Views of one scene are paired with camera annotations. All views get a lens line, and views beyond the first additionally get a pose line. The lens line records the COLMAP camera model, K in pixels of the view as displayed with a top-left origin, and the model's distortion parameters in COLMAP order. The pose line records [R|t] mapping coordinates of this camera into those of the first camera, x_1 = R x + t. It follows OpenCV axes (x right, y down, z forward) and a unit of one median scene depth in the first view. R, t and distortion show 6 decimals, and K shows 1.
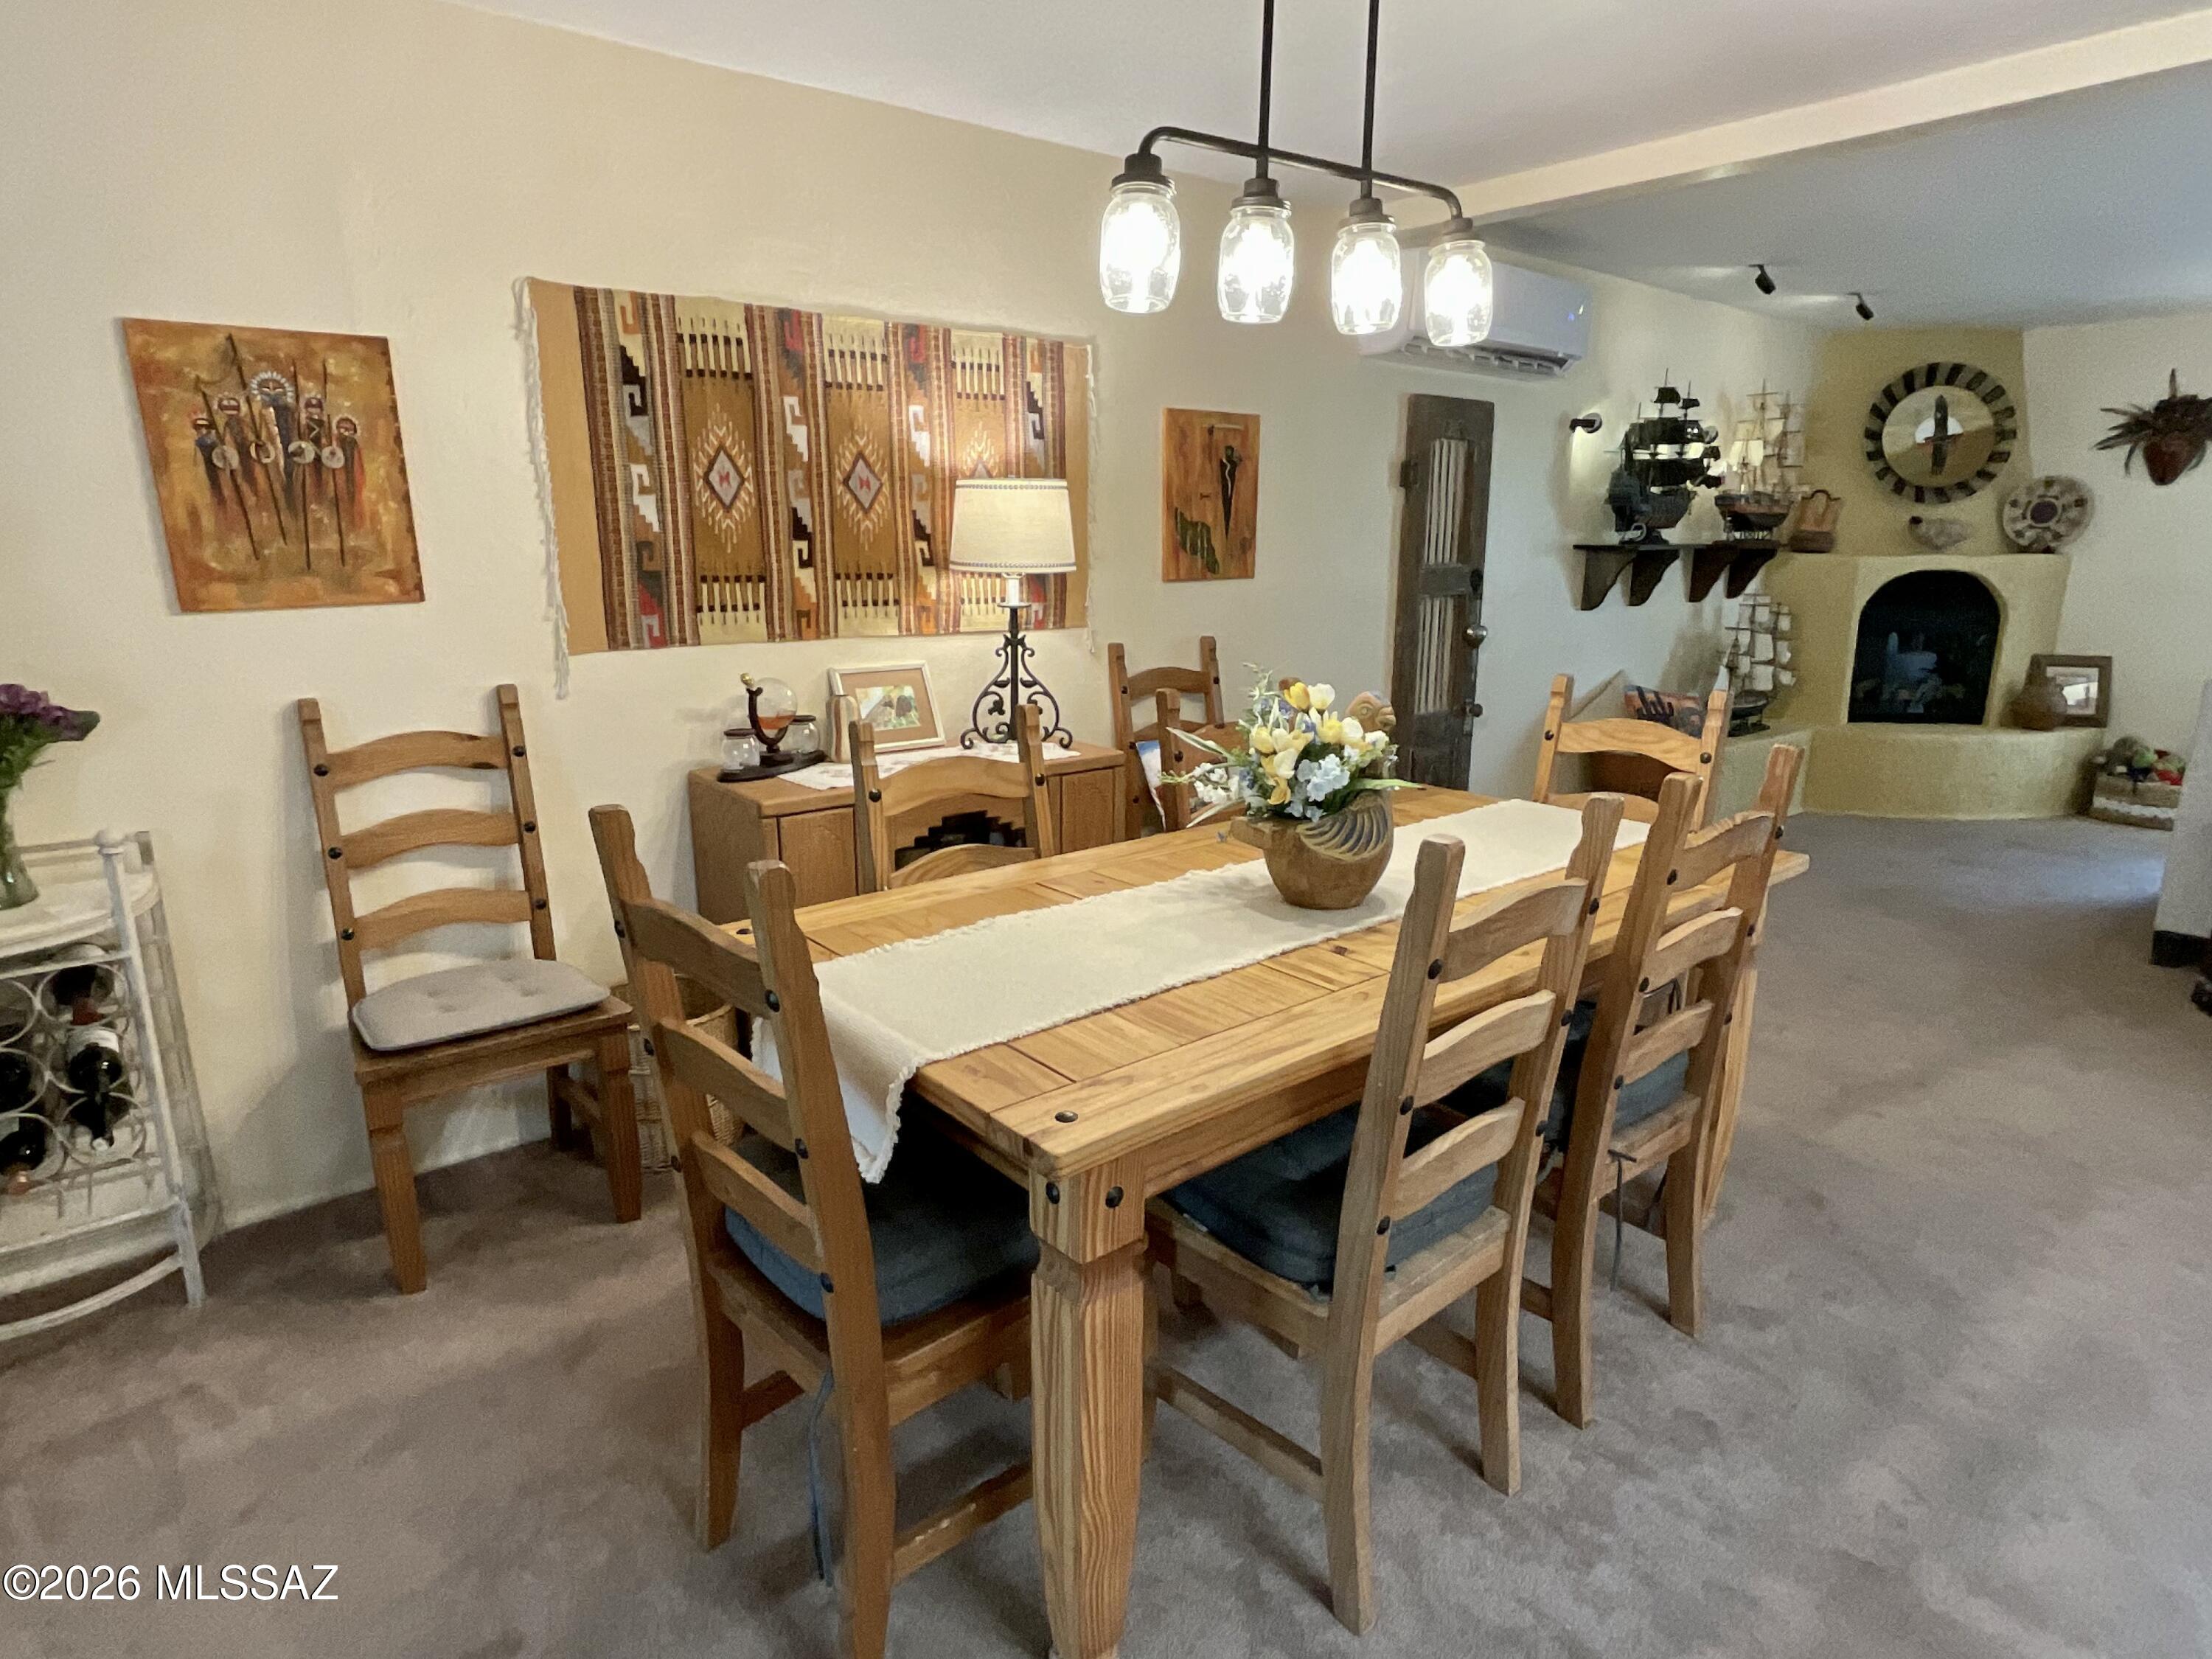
lens RADIAL K [[1229.7, 0, 1117.8], [0, 1229.7, 827.3], [0, 0, 1]] dist [0.008551, 0.002604]
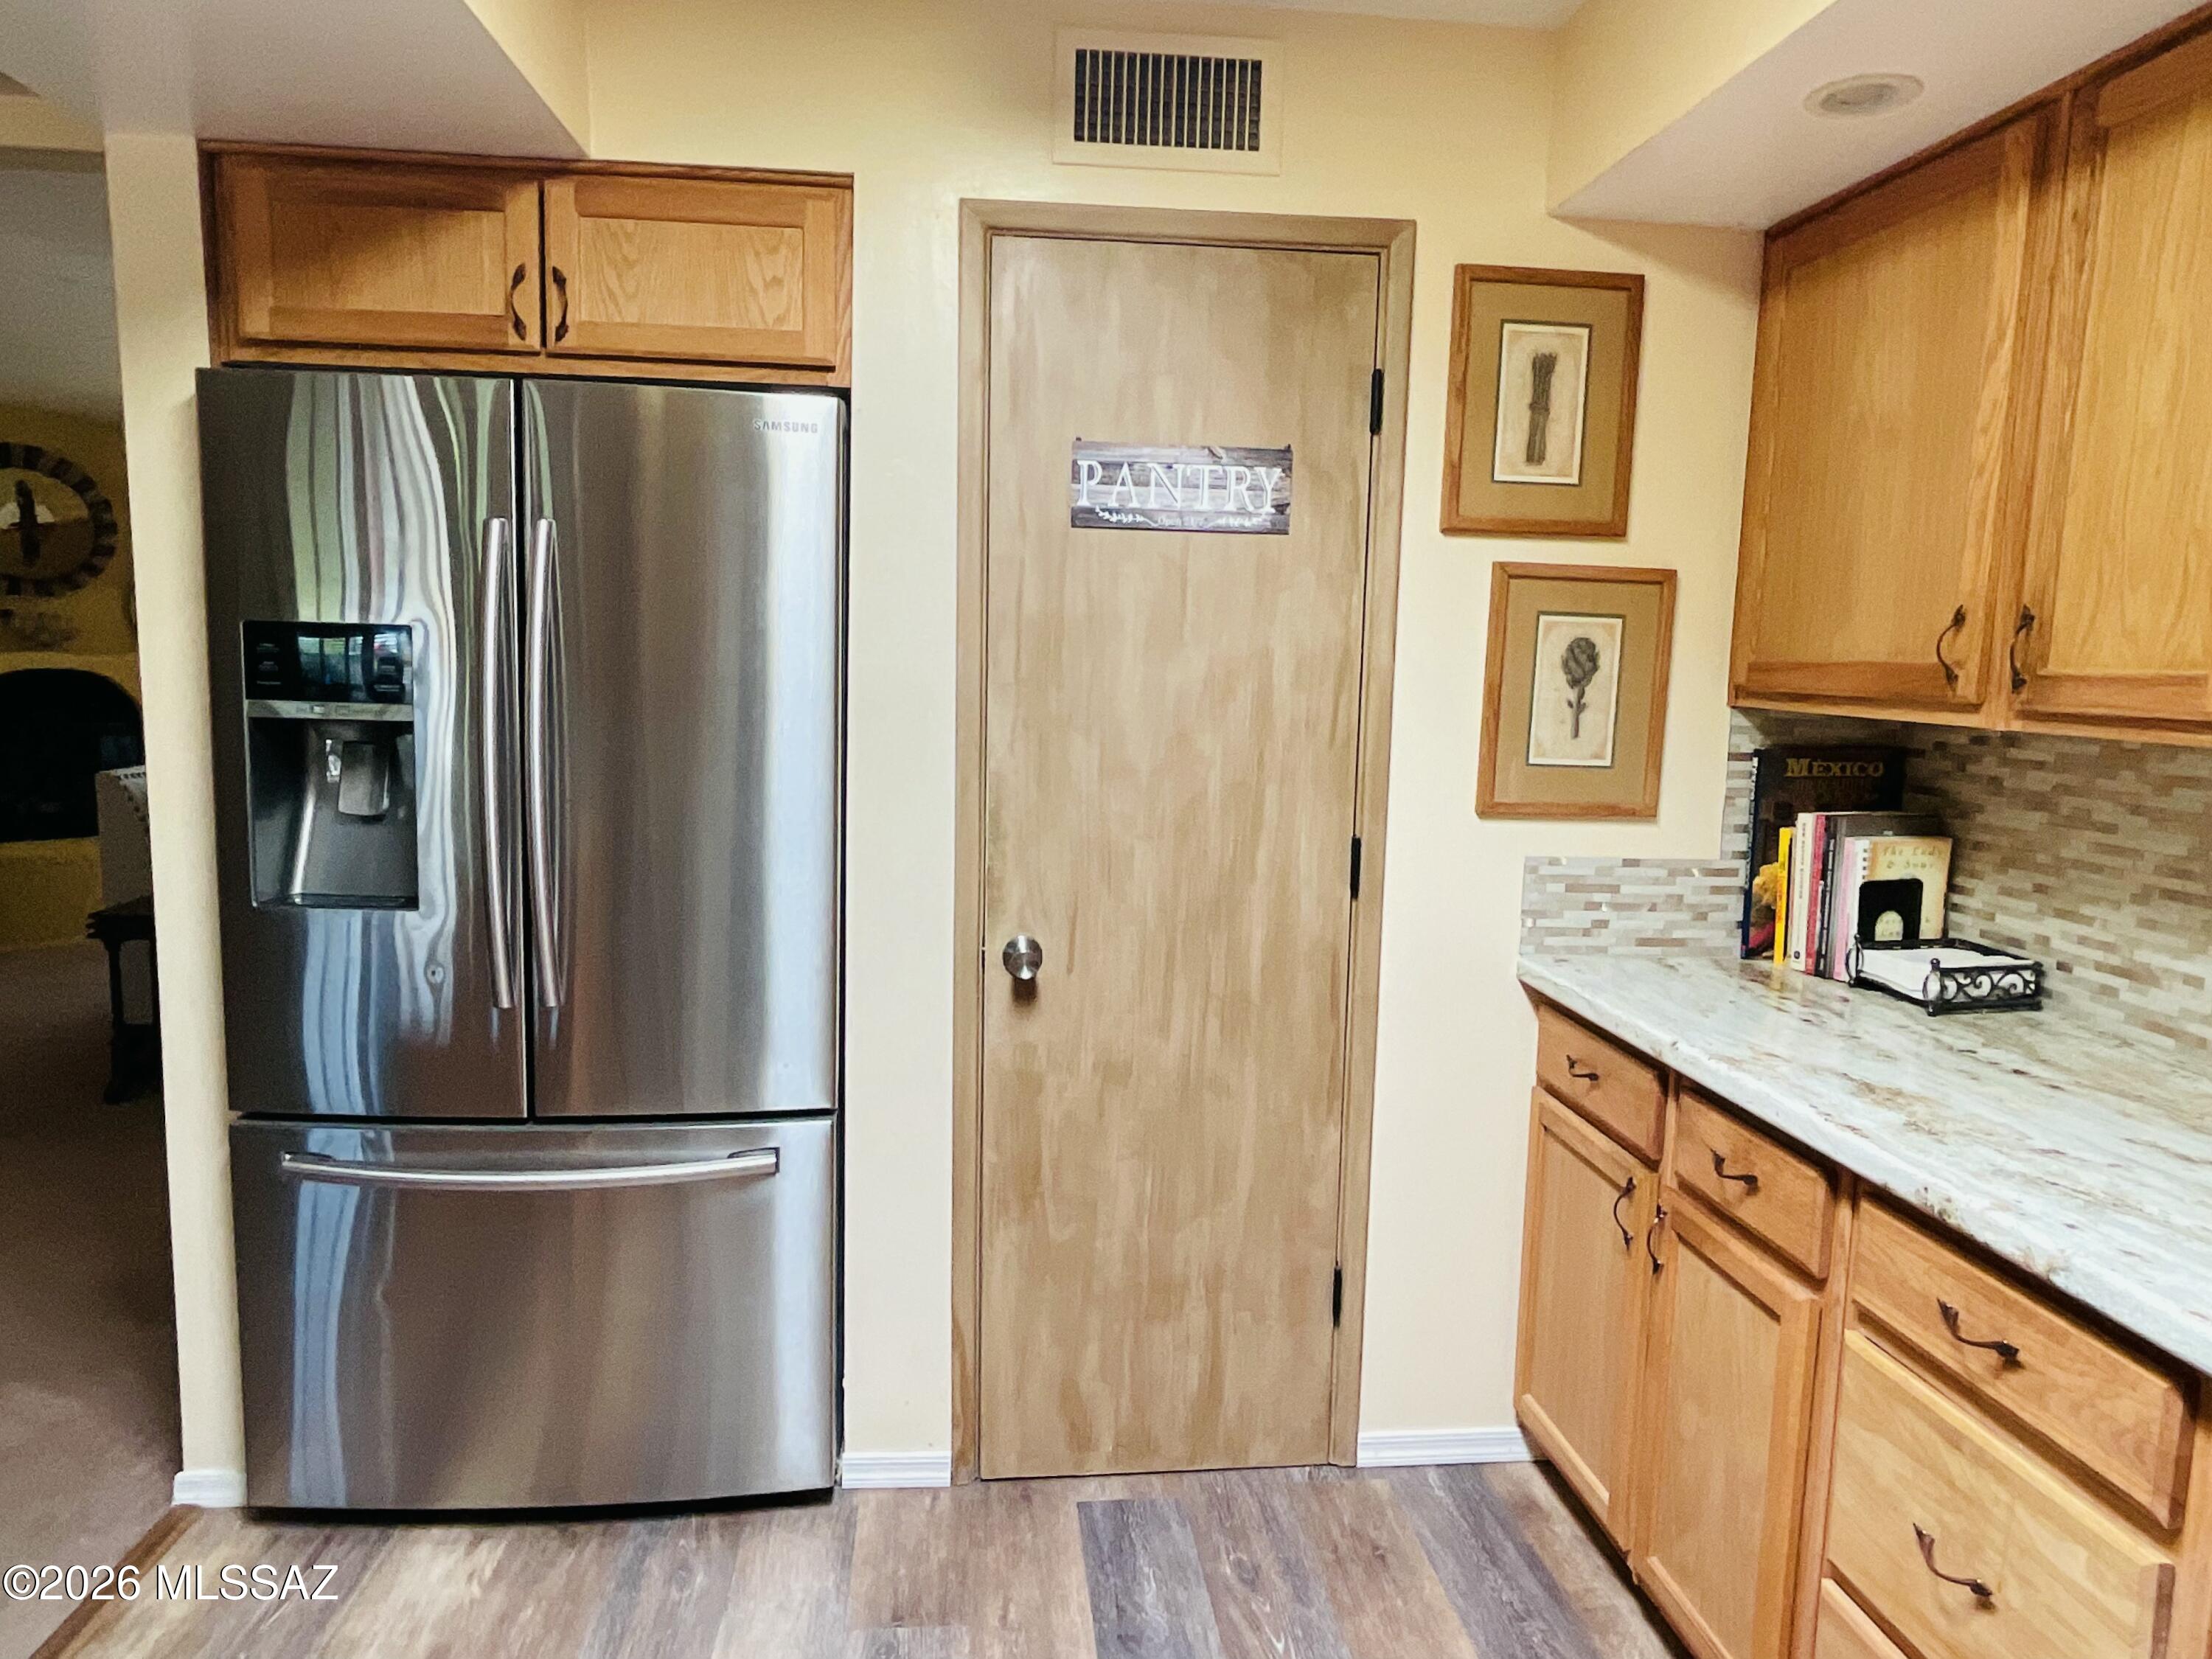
lens RADIAL K [[1393.3, 0, 1105.2], [0, 1393.3, 834.3], [0, 0, 1]] dist [-0.013296, 0.005158]
pose [[0.566552, -0.100256, 0.817904, 0.259848], [0.174011, 0.984744, 0.000172, 0.045629], [-0.805444, 0.142227, 0.575354, -0.188967]]
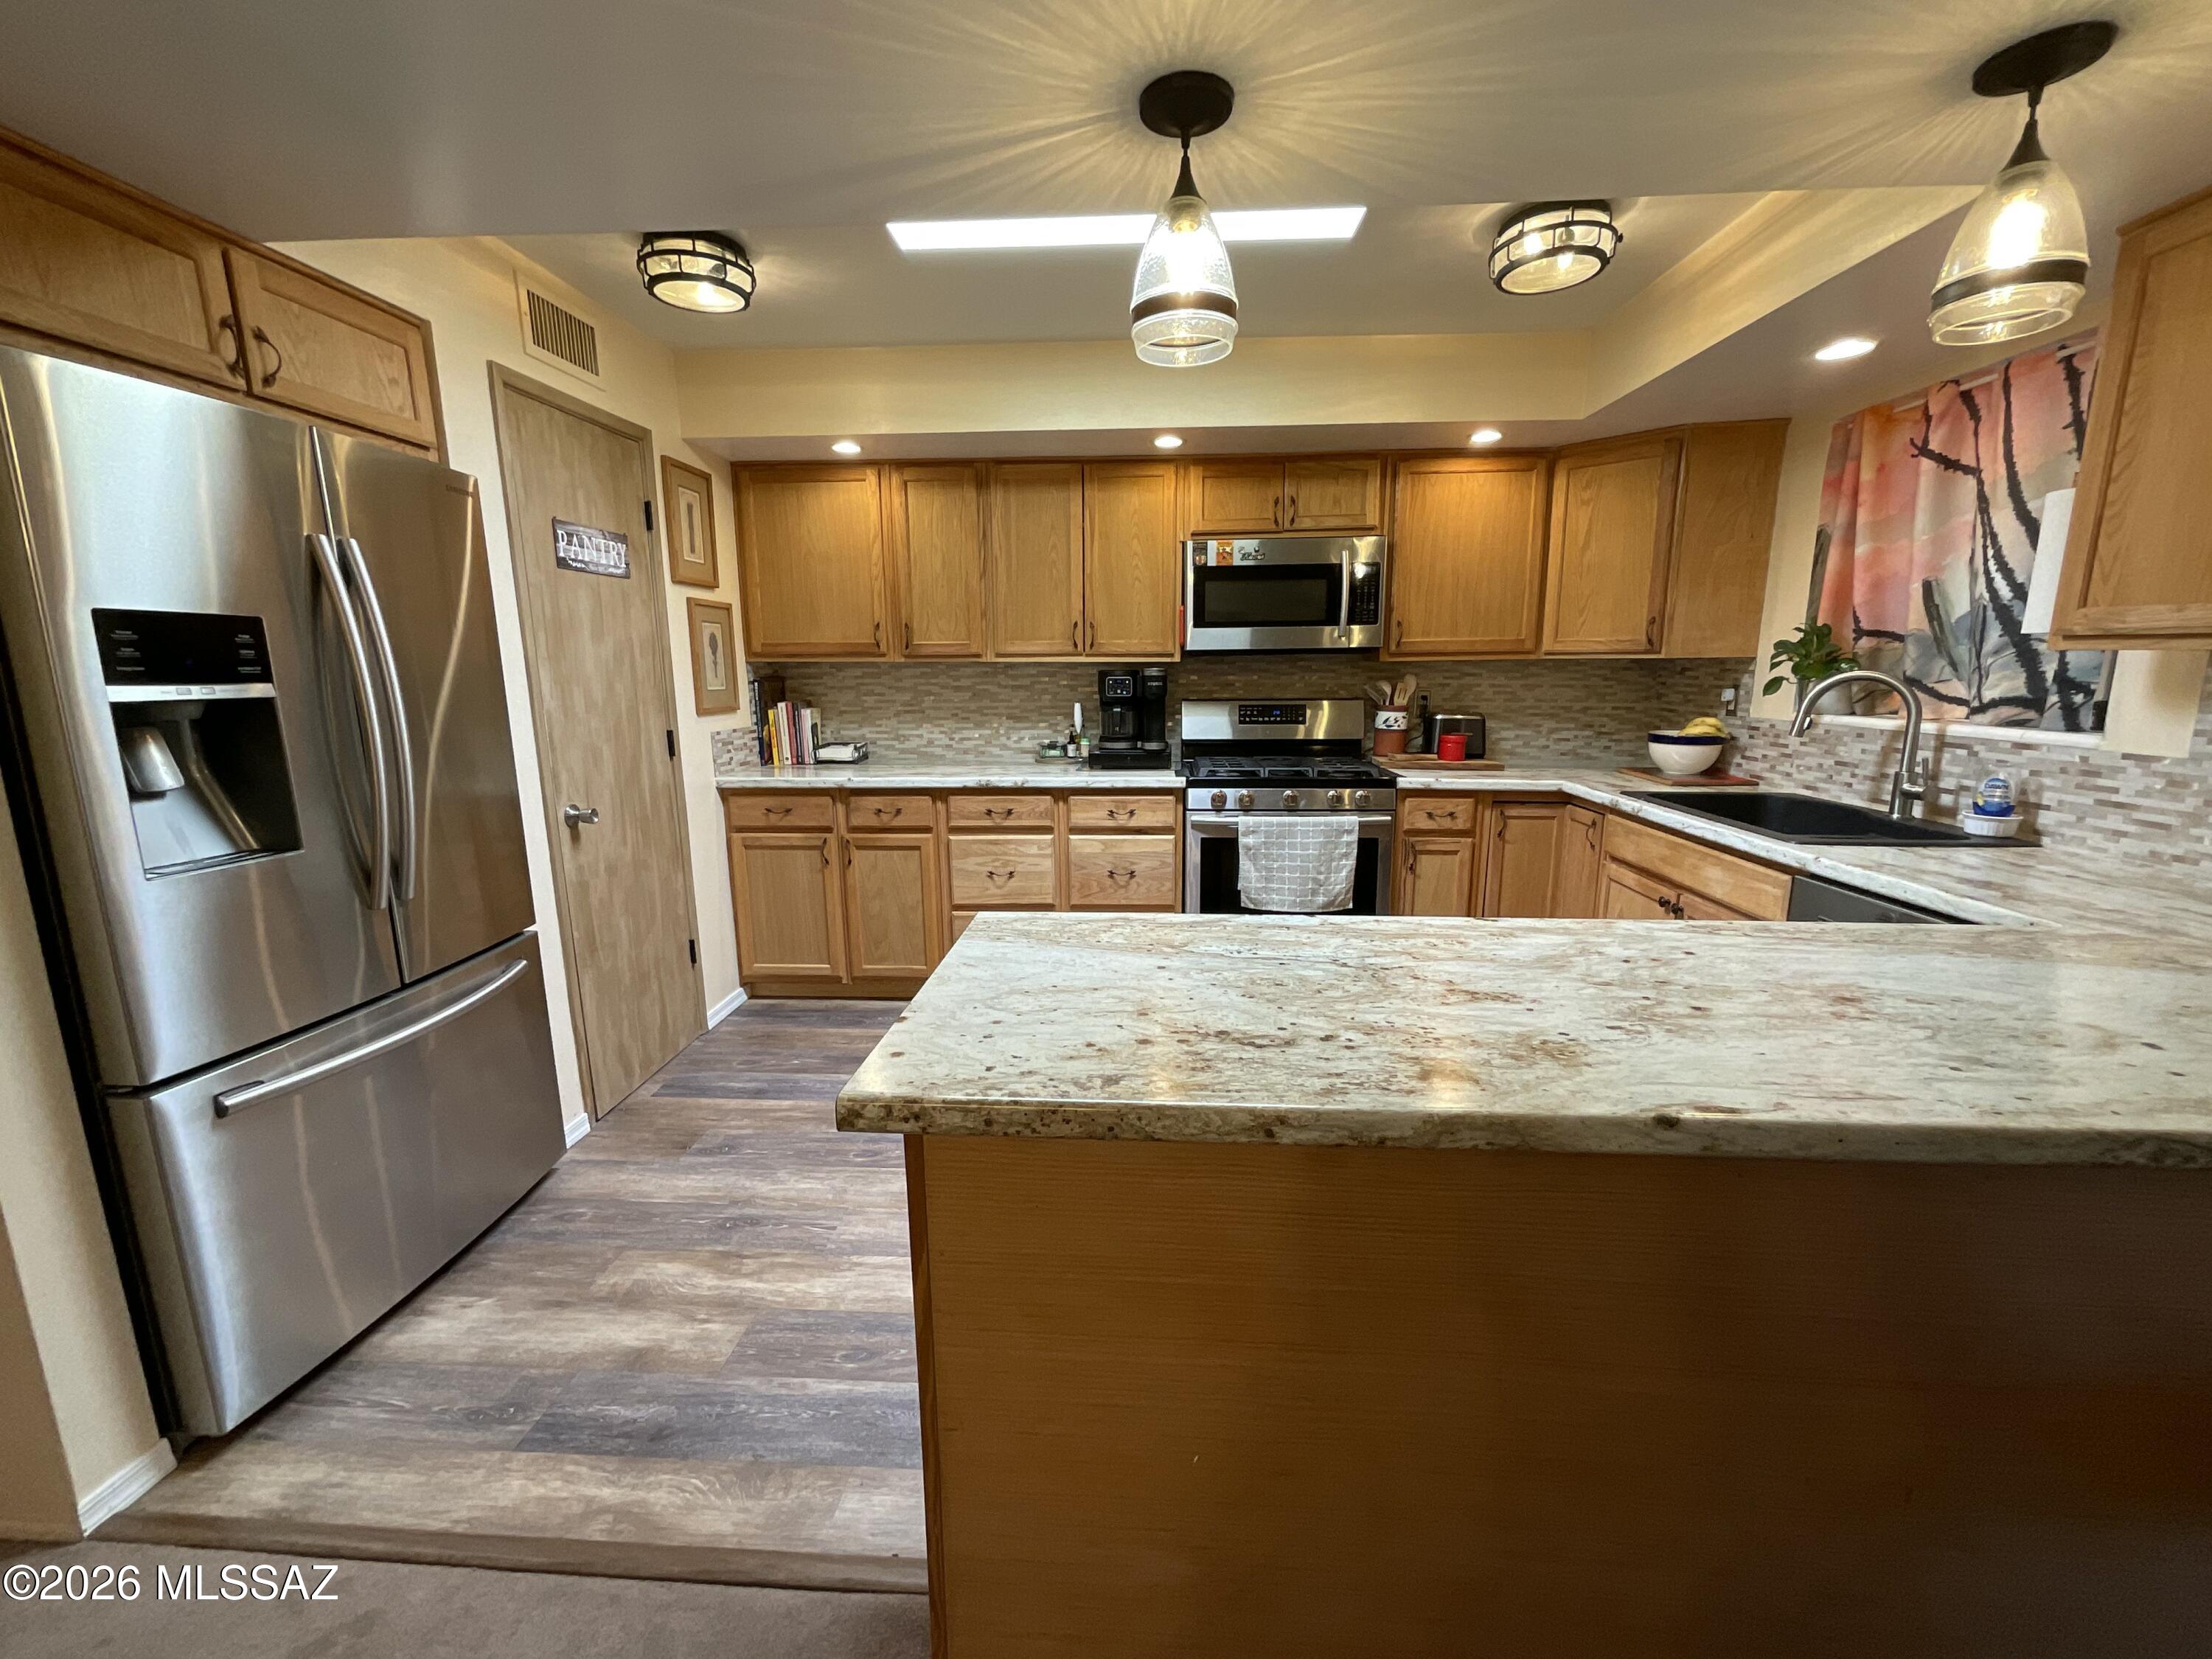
lens RADIAL K [[889.6, 0, 1104.6], [0, 889.6, 831.8], [0, 0, 1]] dist [-0.006302, 0.002430]
pose [[-0.720114, -0.133670, 0.680859, 0.090008], [0.163582, 0.920901, 0.353810, -0.023375], [-0.674297, 0.366160, -0.641287, 0.139226]]
